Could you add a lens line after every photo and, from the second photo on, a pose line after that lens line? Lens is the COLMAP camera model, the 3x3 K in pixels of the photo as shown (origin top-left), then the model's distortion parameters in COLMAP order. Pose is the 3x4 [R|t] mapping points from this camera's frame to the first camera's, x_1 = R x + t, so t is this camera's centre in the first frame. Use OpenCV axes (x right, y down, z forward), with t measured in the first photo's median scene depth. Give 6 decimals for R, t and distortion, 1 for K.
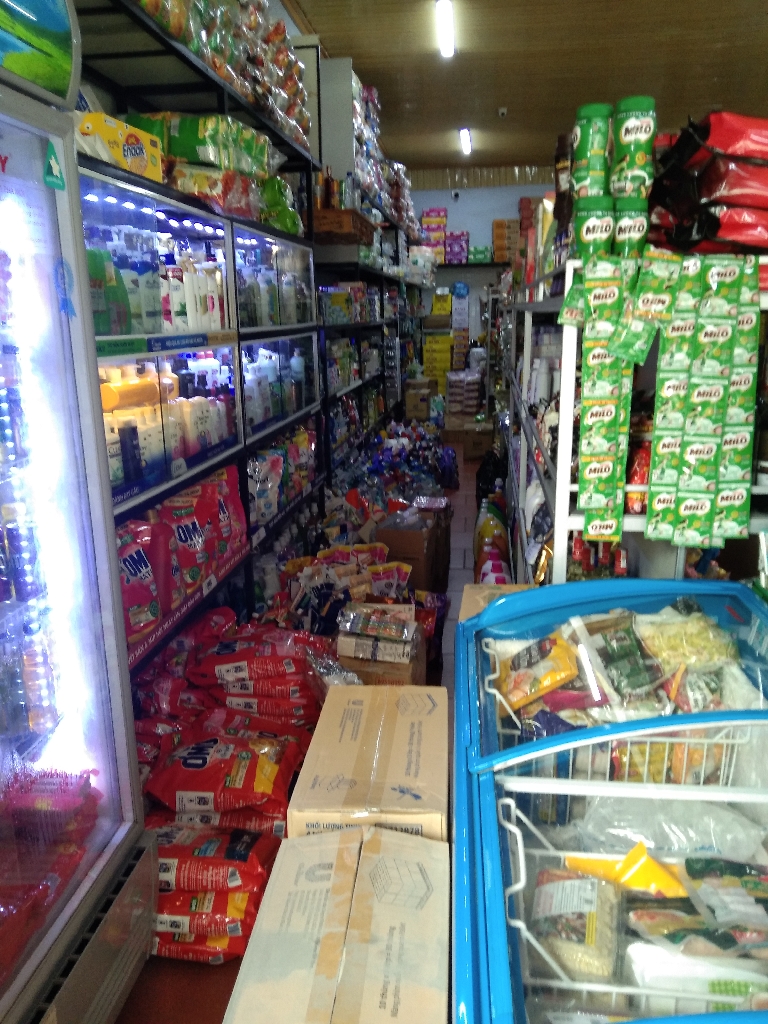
lens RADIAL K [[827.4, 0, 384.0], [0, 827.4, 512.0], [0, 0, 1]] dist [0.111817, -0.157033]
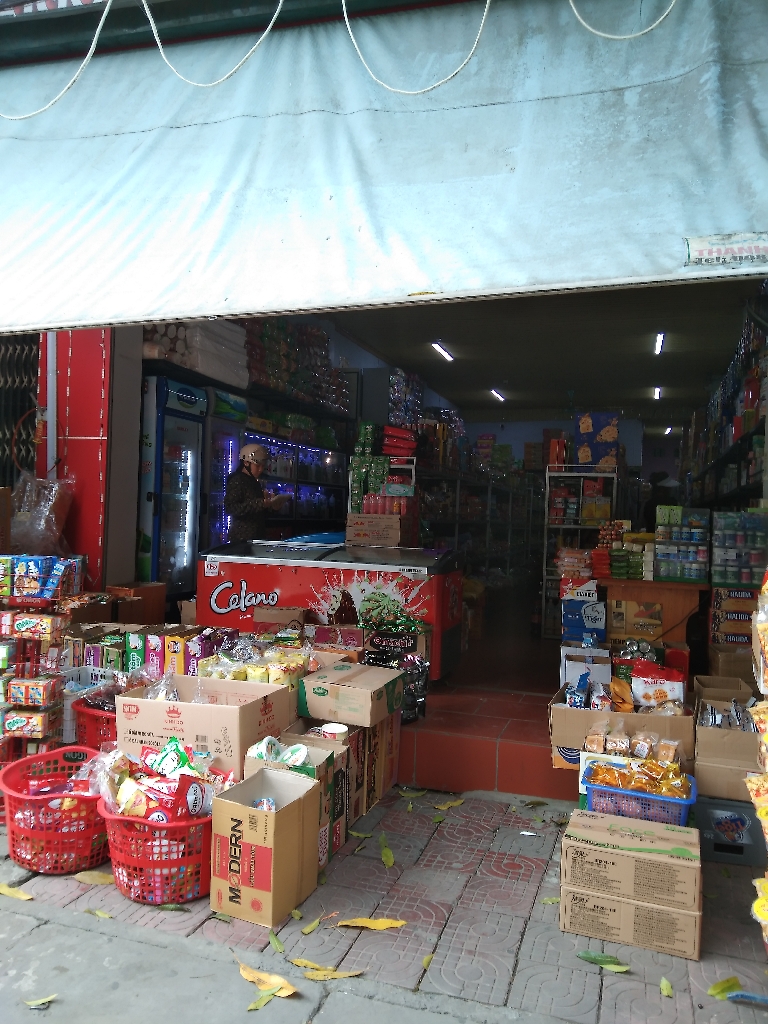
lens RADIAL K [[844.3, 0, 387.9], [0, 844.3, 487.4], [0, 0, 1]] dist [0.008590, -0.009311]
pose [[0.981302, 0.038833, -0.188517, 0.690421], [-0.088203, 0.961269, -0.261116, 0.546072], [0.171076, 0.272861, 0.946721, -1.703847]]
